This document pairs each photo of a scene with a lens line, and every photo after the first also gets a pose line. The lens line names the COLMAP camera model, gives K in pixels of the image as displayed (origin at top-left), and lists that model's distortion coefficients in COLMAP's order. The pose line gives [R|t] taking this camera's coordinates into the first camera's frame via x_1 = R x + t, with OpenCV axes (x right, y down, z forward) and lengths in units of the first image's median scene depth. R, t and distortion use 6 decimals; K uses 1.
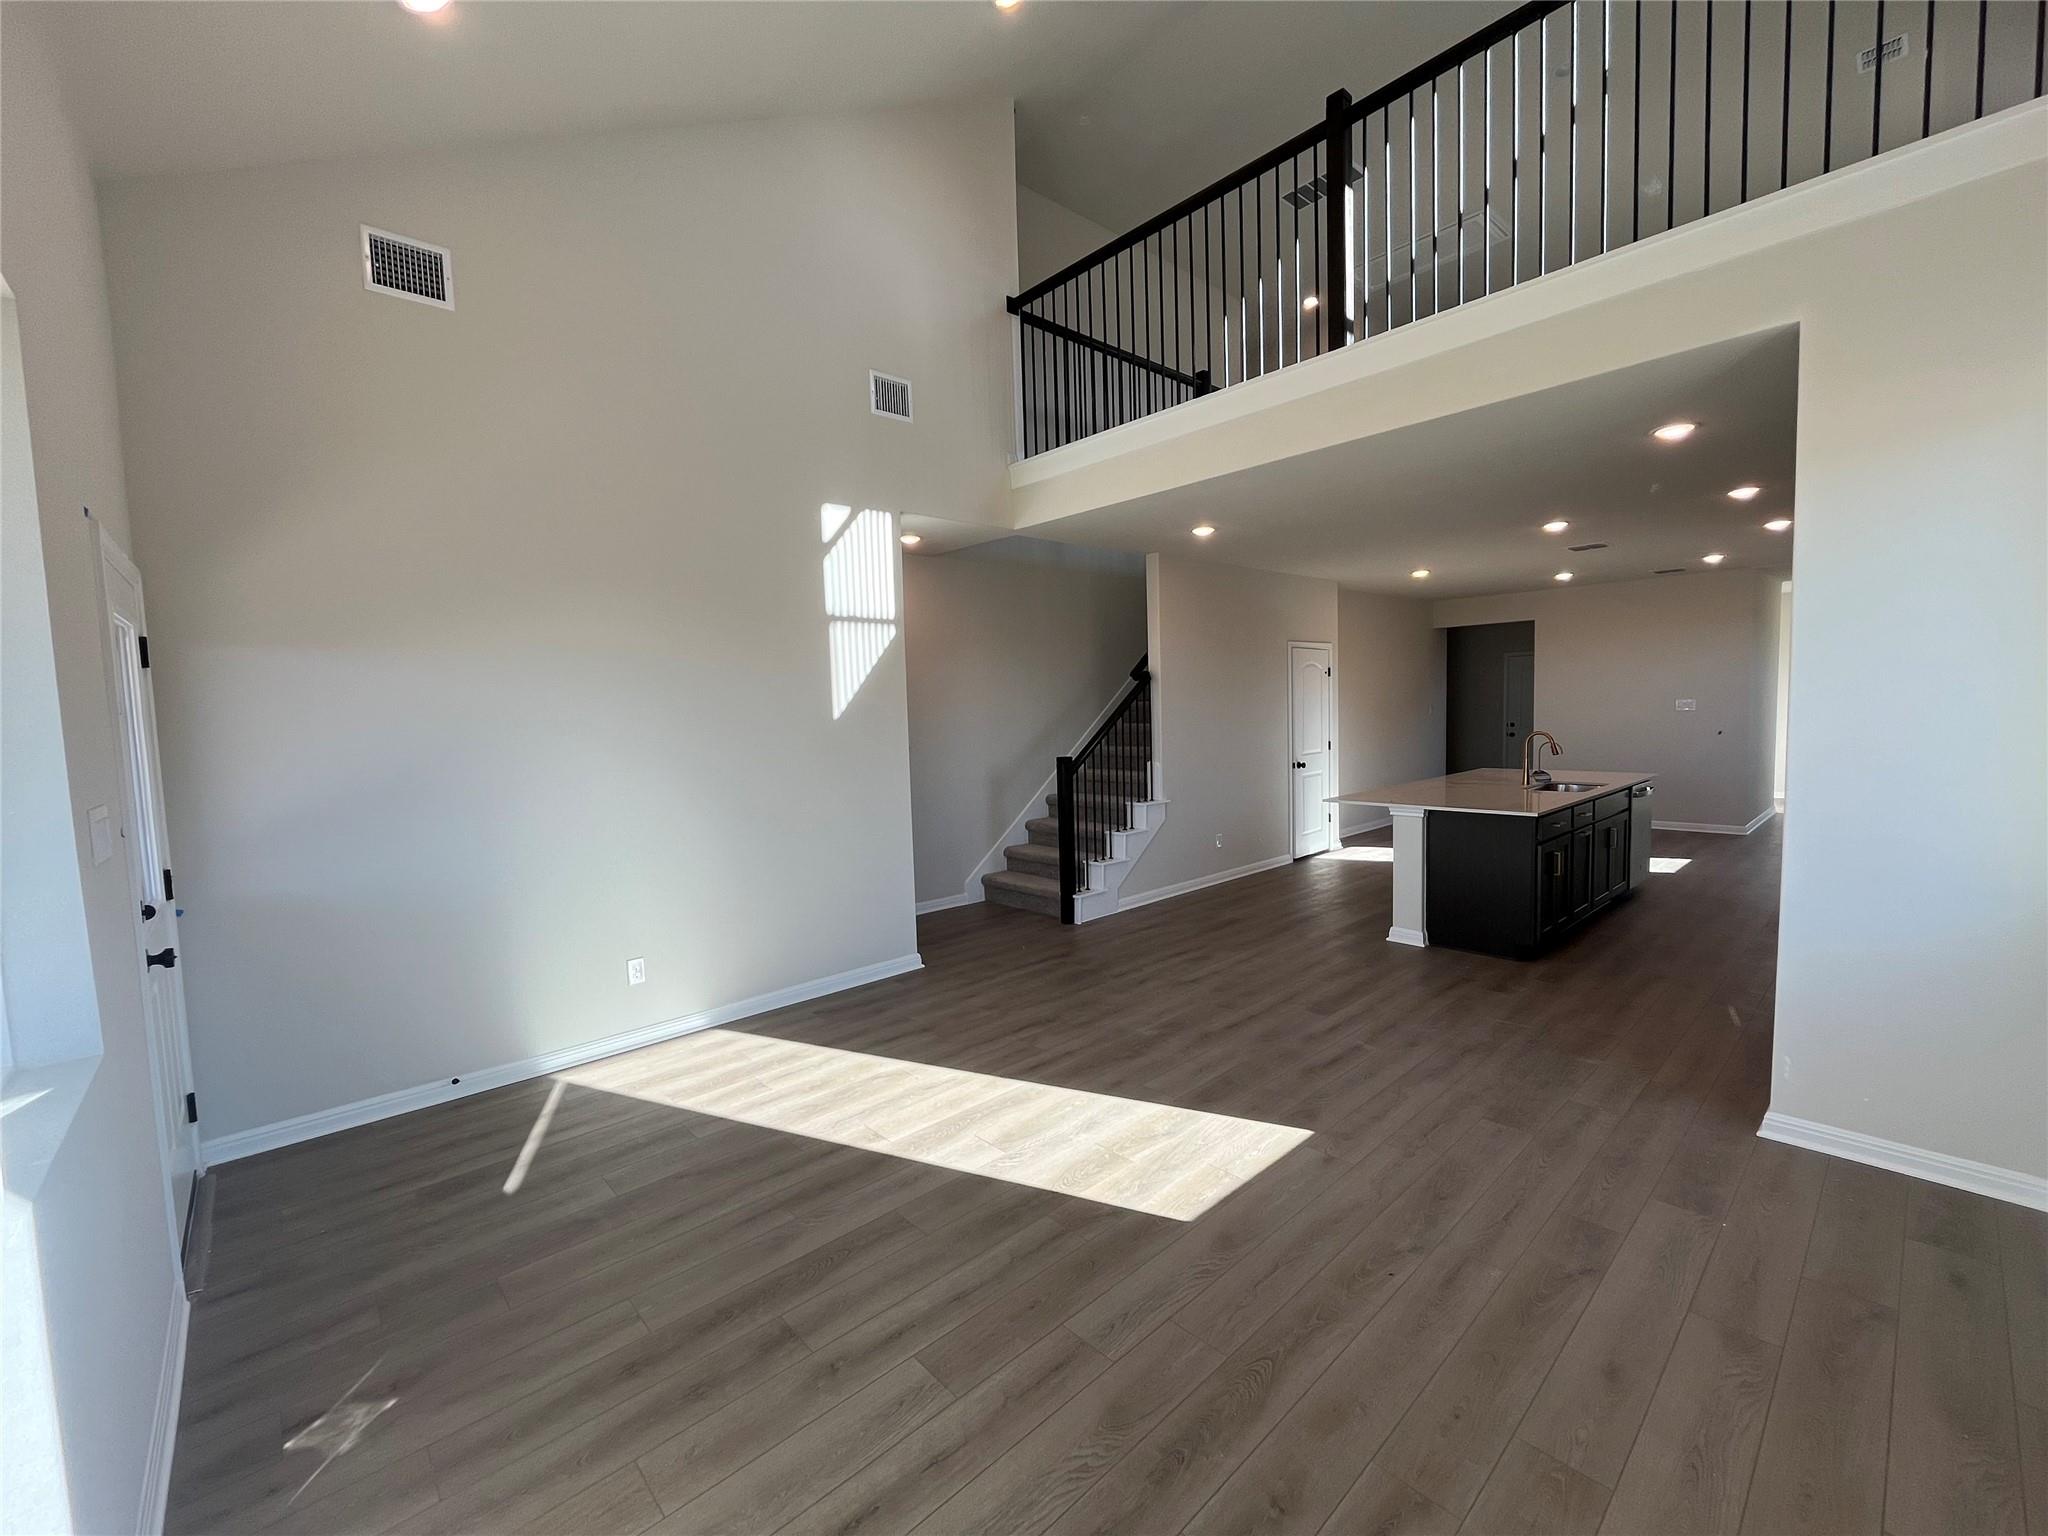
lens RADIAL K [[836.1, 0, 1016.7], [0, 836.1, 774.0], [0, 0, 1]] dist [-0.000168, -0.000706]
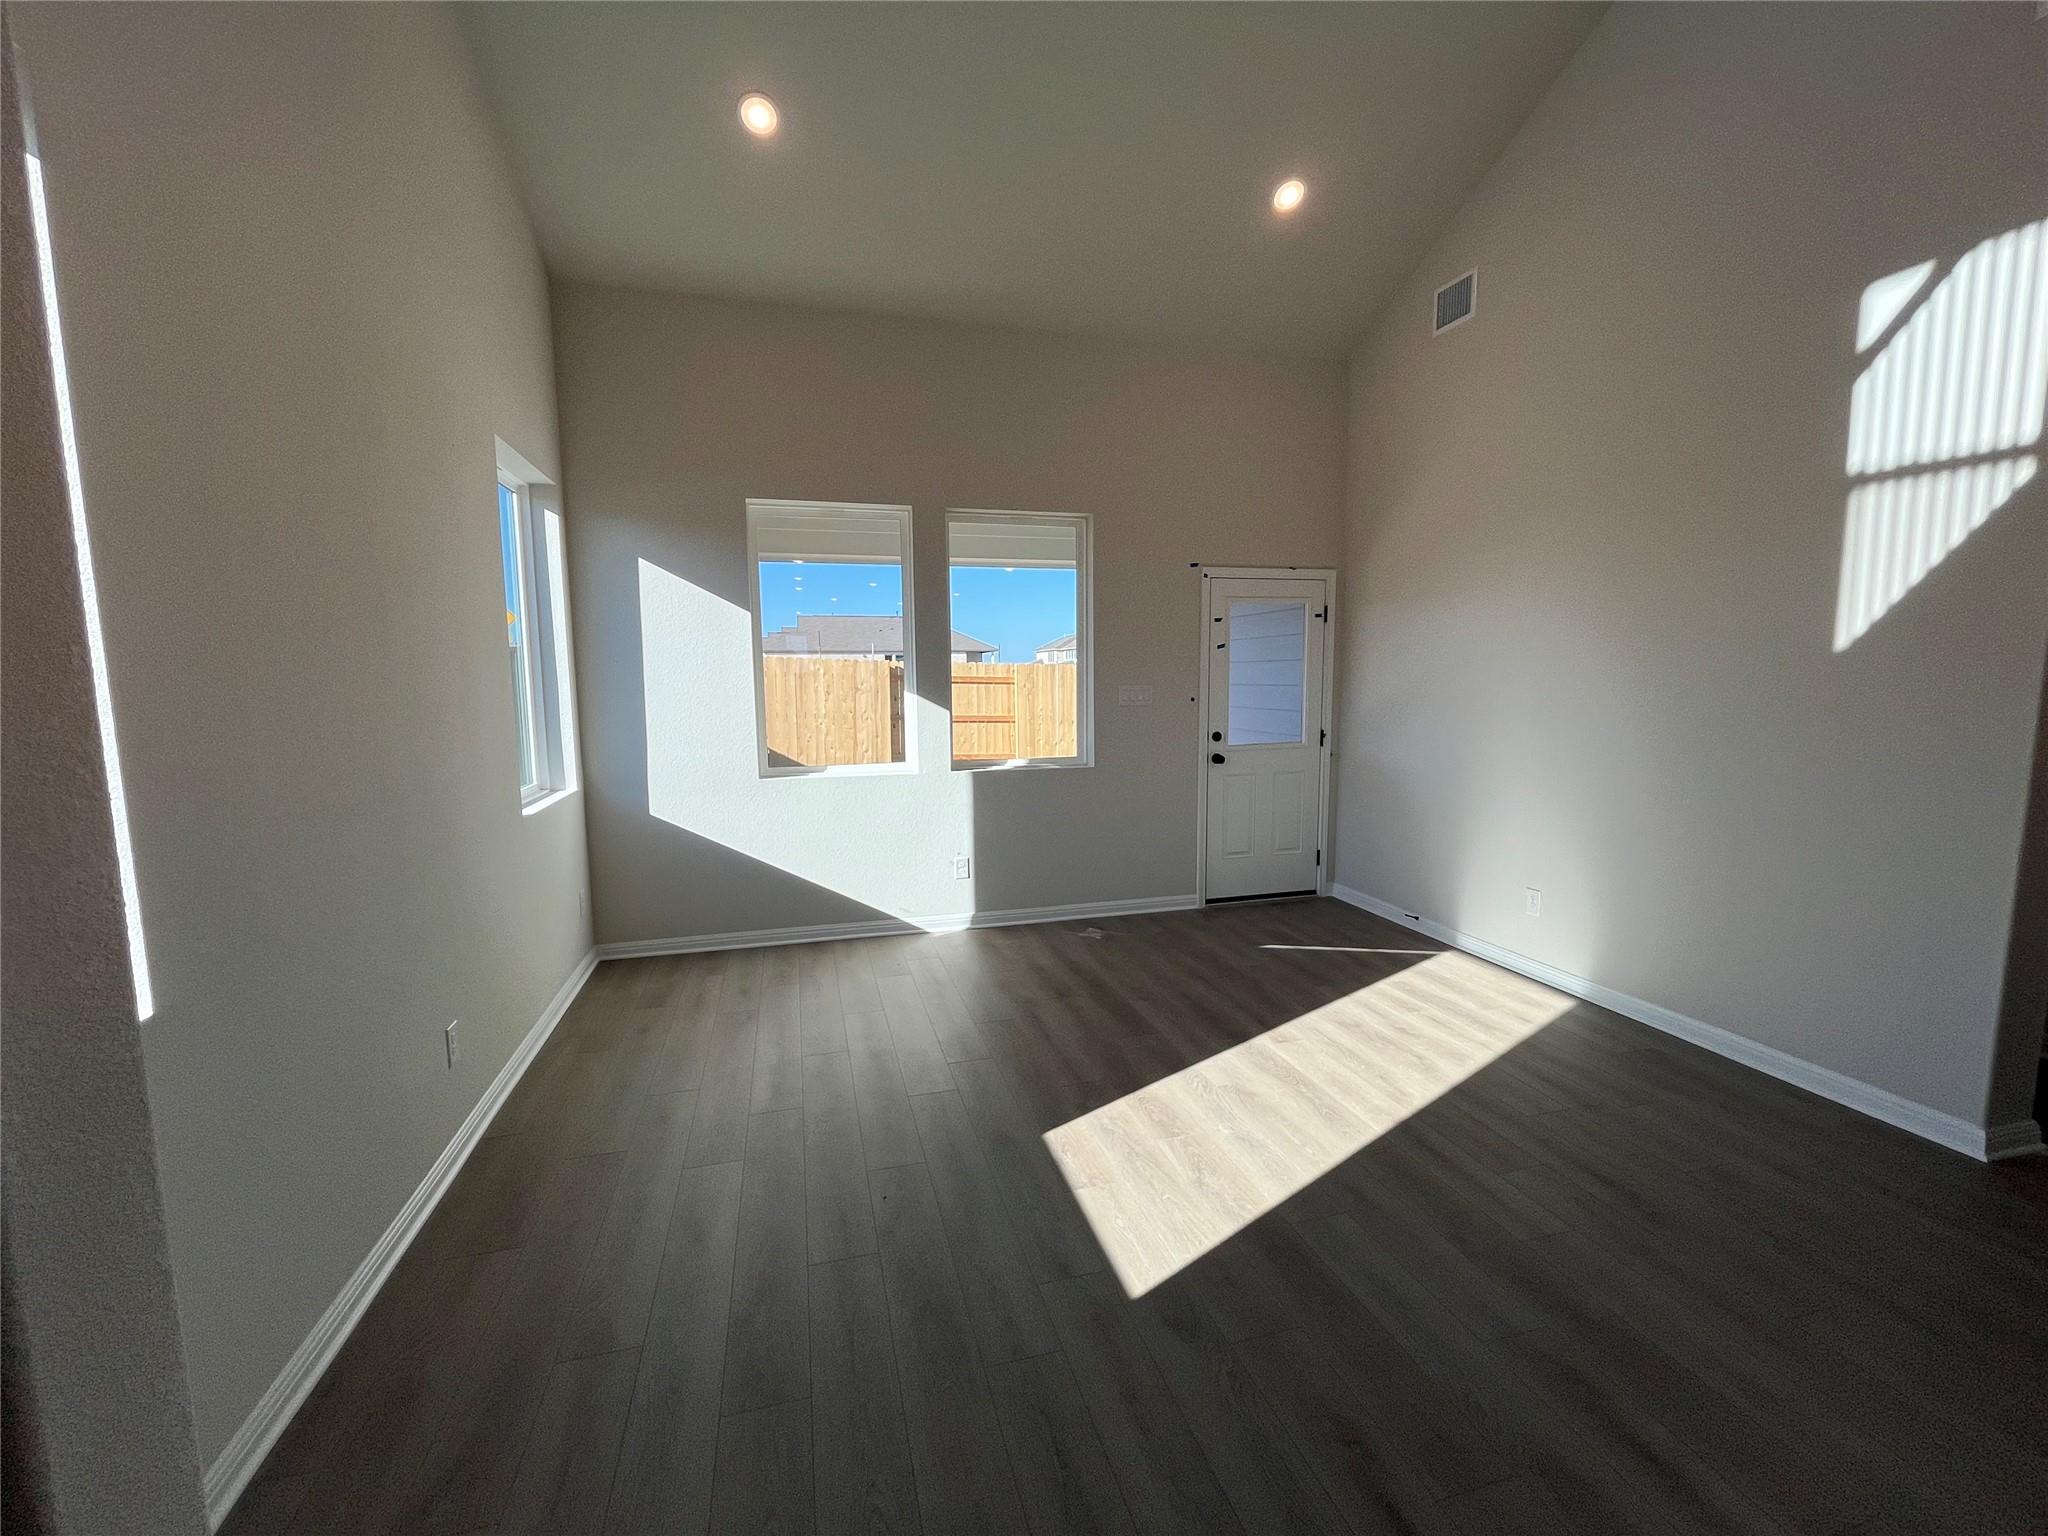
lens RADIAL K [[836.1, 0, 1022.6], [0, 836.1, 764.8], [0, 0, 1]] dist [-0.000168, -0.000706]
pose [[-0.445649, 0.131771, -0.885457, 0.782103], [-0.048506, 0.984100, 0.170864, -0.078094], [0.893893, 0.119095, -0.432172, 0.982414]]
